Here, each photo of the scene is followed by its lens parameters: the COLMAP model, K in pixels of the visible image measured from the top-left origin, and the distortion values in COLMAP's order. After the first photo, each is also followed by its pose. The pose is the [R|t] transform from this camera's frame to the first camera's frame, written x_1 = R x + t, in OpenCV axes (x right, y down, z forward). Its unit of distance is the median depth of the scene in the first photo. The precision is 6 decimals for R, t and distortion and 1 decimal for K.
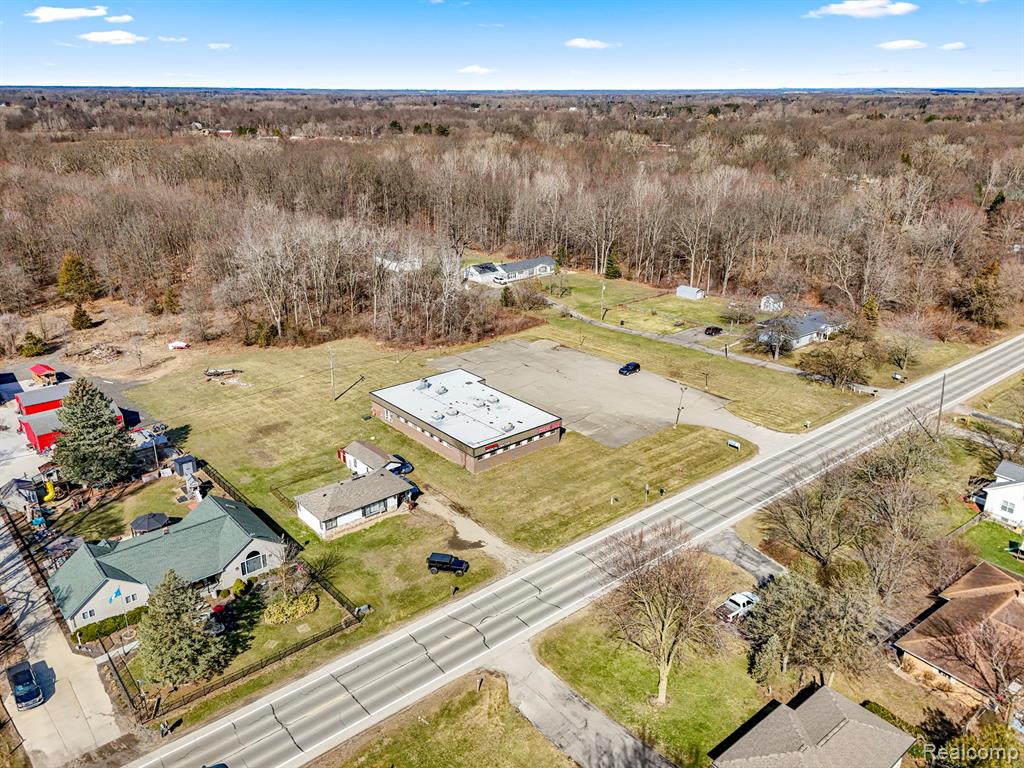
lens RADIAL K [[763.6, 0, 512.0], [0, 763.6, 384.0], [0, 0, 1]] dist [0.109248, -0.102965]
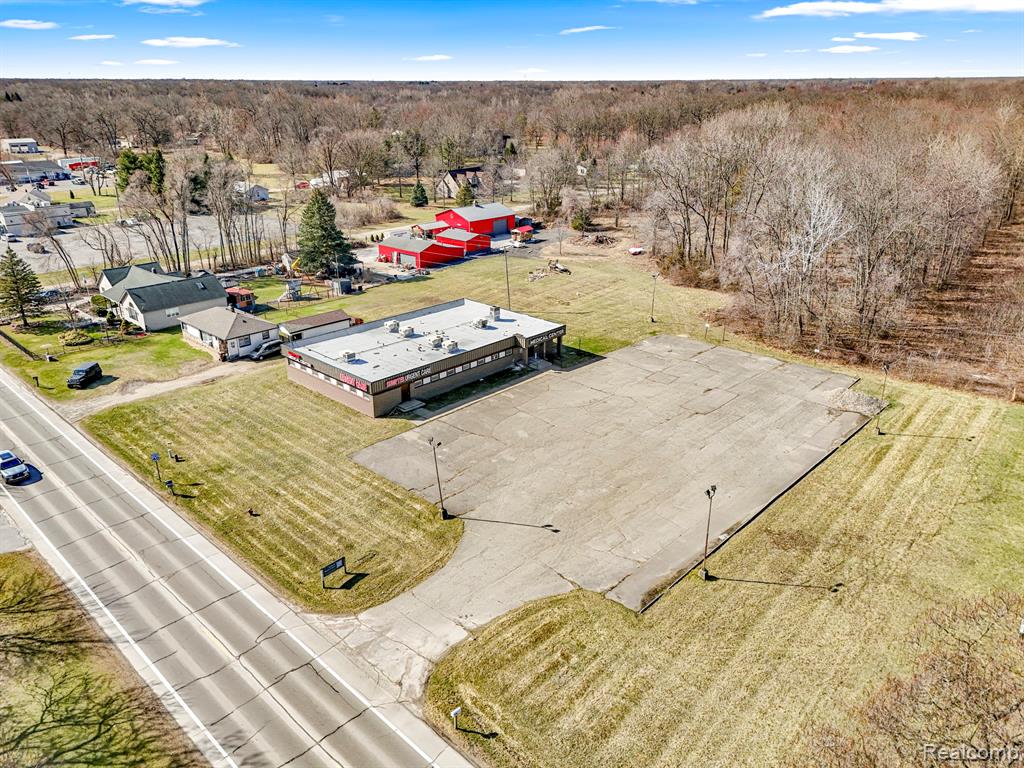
lens RADIAL K [[747.3, 0, 512.0], [0, 747.3, 384.0], [0, 0, 1]] dist [0.076580, -0.068976]
pose [[0.111739, 0.368741, -0.922792, 0.619145], [-0.351405, 0.883271, 0.310398, -0.180412], [0.929531, 0.289590, 0.228273, 0.886510]]
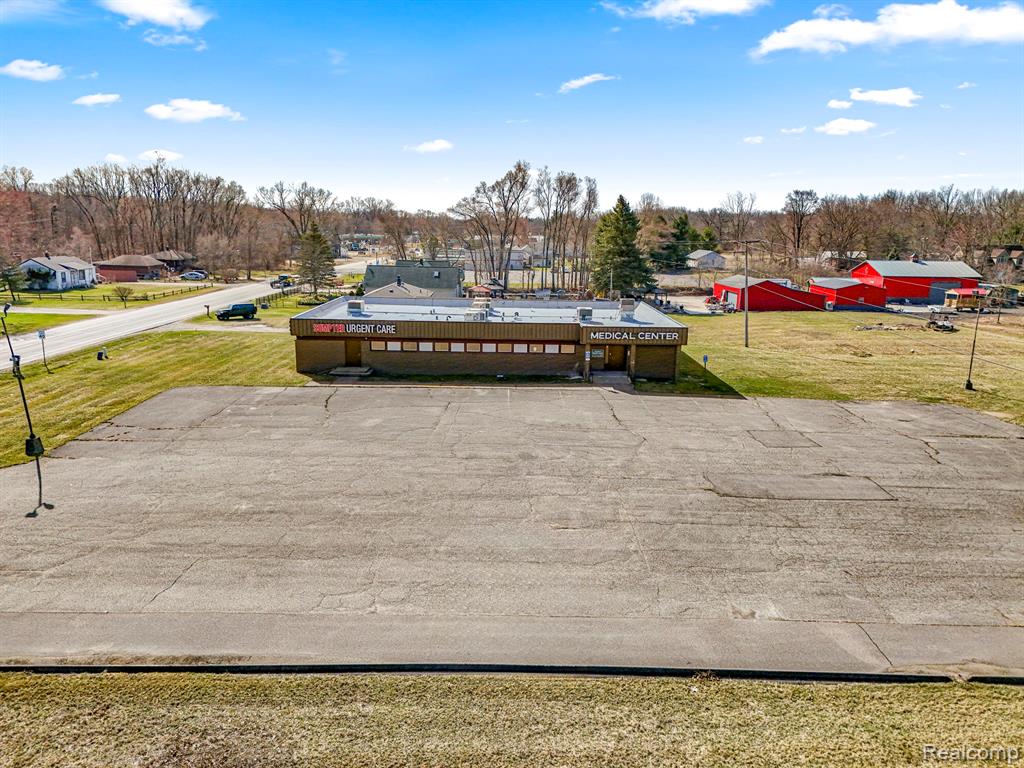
lens RADIAL K [[747.3, 0, 512.0], [0, 747.3, 384.0], [0, 0, 1]] dist [0.076580, -0.068976]
pose [[-0.645036, 0.148366, -0.749610, 0.305733], [-0.284845, 0.863585, 0.416033, -0.140638], [0.709078, 0.481879, -0.514782, 1.246500]]
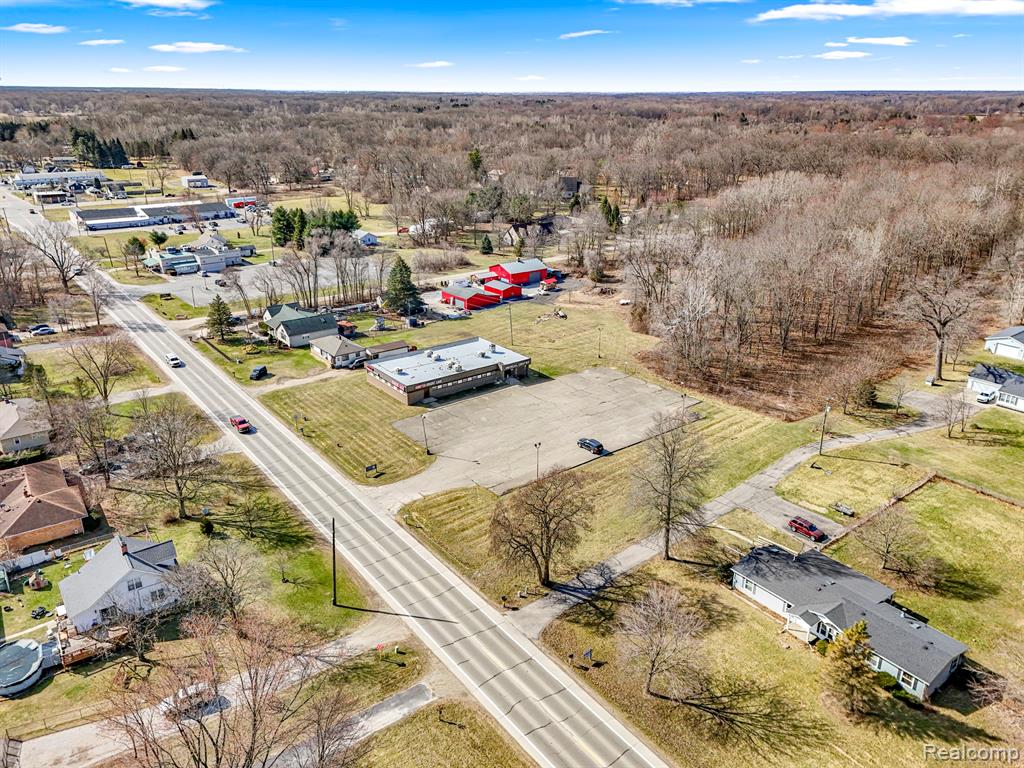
lens RADIAL K [[743.3, 0, 512.0], [0, 743.3, 384.0], [0, 0, 1]] dist [0.103802, -0.107890]
pose [[-0.039637, 0.361437, -0.931554, 1.068131], [-0.357957, 0.865274, 0.350951, -0.398989], [0.932896, 0.347367, 0.095082, 0.957179]]
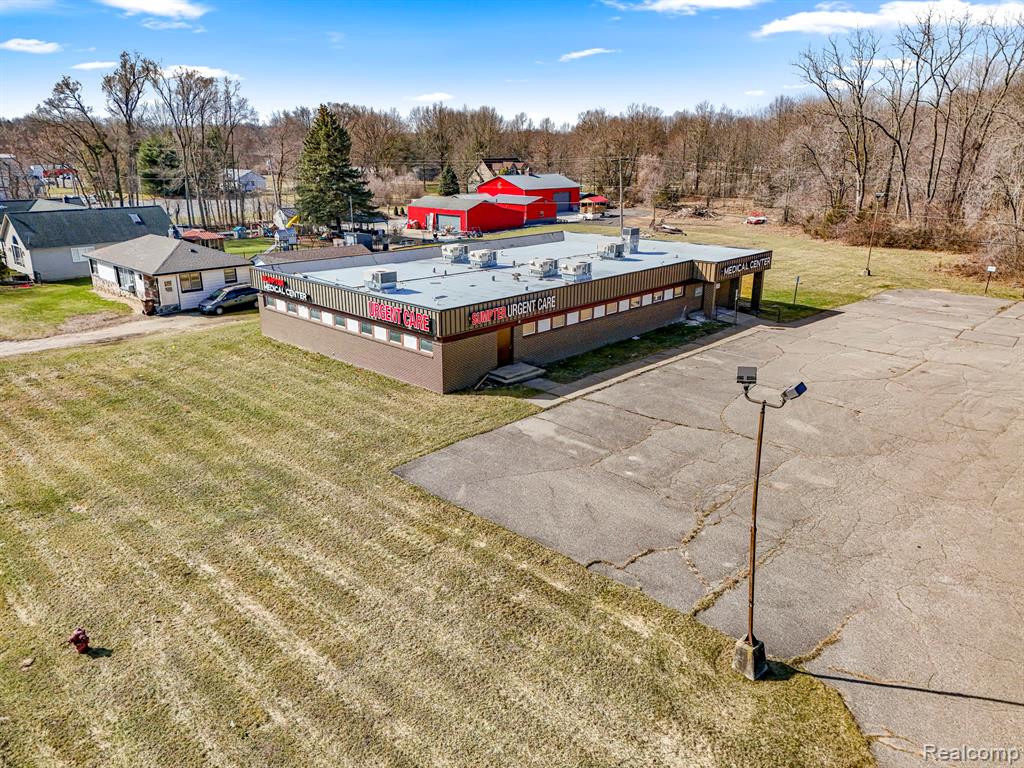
lens RADIAL K [[743.3, 0, 512.0], [0, 743.3, 384.0], [0, 0, 1]] dist [0.103802, -0.107890]
pose [[0.107746, 0.302739, -0.946964, 0.317478], [-0.354781, 0.901502, 0.247838, -0.008828], [0.928720, 0.309261, 0.204539, 0.895833]]
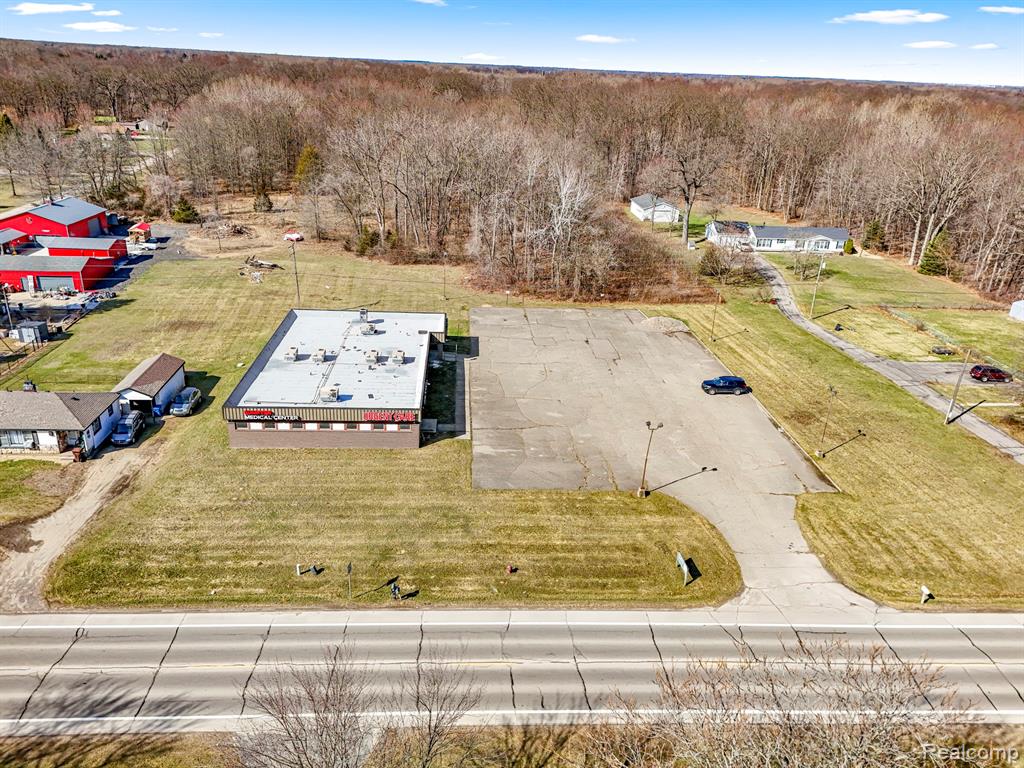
lens RADIAL K [[747.3, 0, 512.0], [0, 747.3, 384.0], [0, 0, 1]] dist [0.076580, -0.068976]
pose [[0.804879, 0.260664, -0.533127, 0.384509], [-0.249825, 0.963715, 0.094025, -0.040248], [0.538292, 0.057510, 0.840794, 0.512677]]
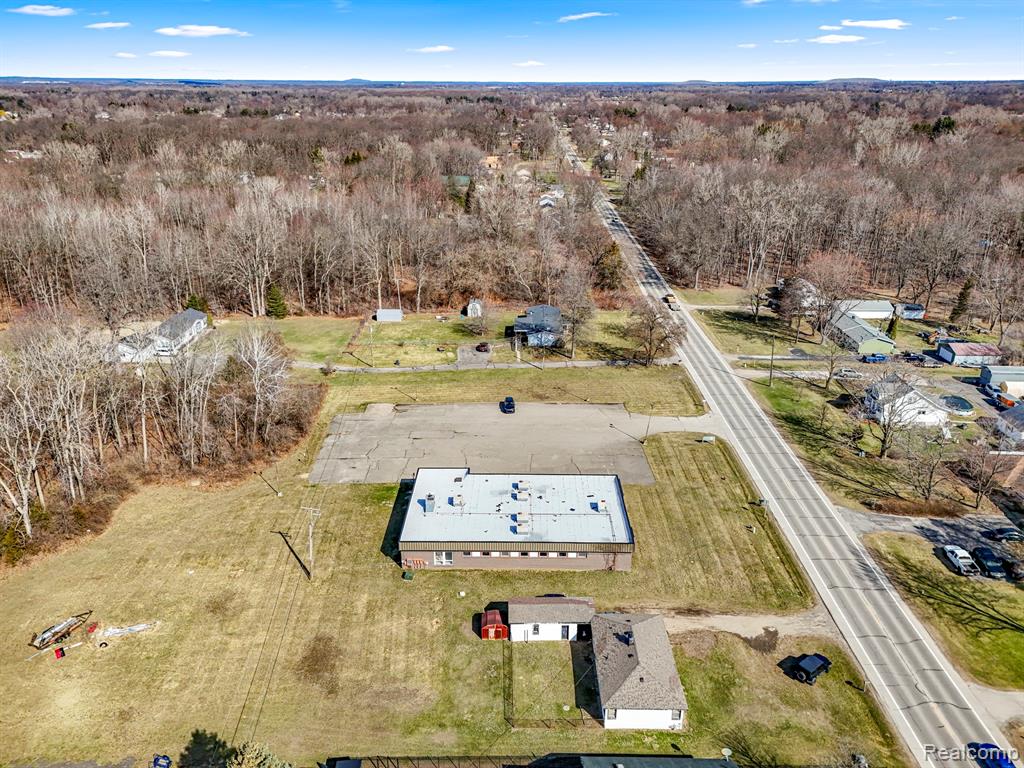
lens RADIAL K [[743.3, 0, 512.0], [0, 743.3, 384.0], [0, 0, 1]] dist [0.103802, -0.107890]
pose [[0.651005, -0.283825, 0.704015, -0.574545], [0.268727, 0.953575, 0.135943, -0.200265], [-0.709915, 0.100688, 0.697053, 0.409995]]
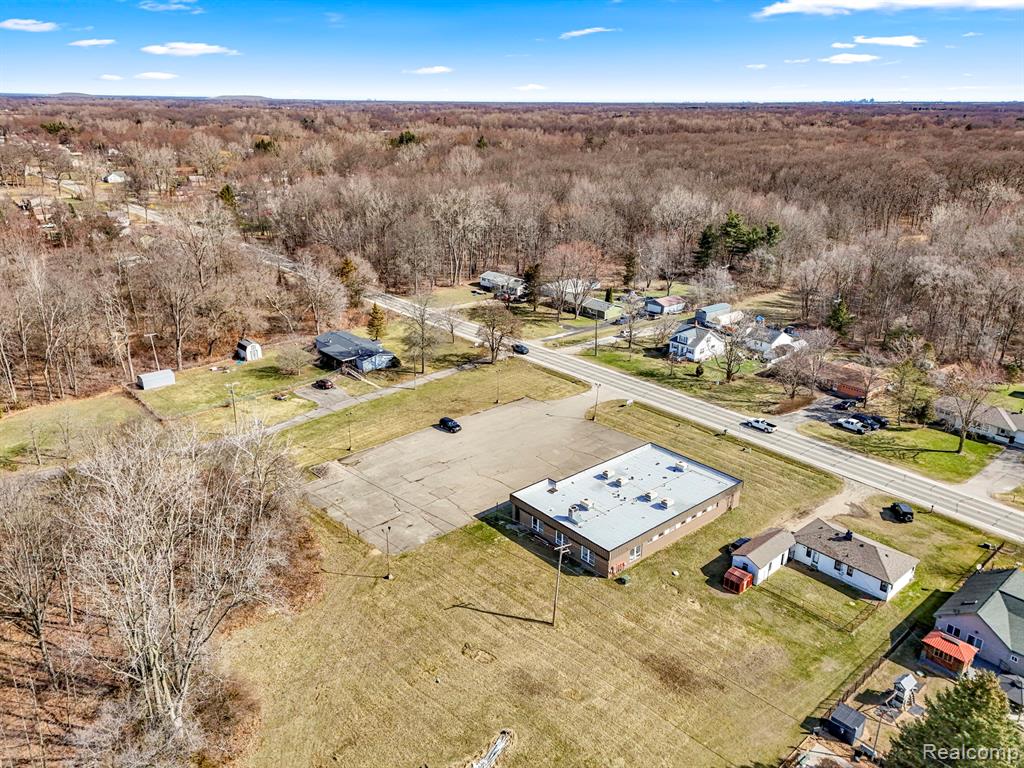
lens RADIAL K [[743.3, 0, 512.0], [0, 743.3, 384.0], [0, 0, 1]] dist [0.103802, -0.107890]
pose [[-0.014600, -0.354571, 0.934915, -0.797537], [0.346785, 0.875184, 0.337333, -0.404080], [-0.937831, 0.329139, 0.110182, 0.954186]]
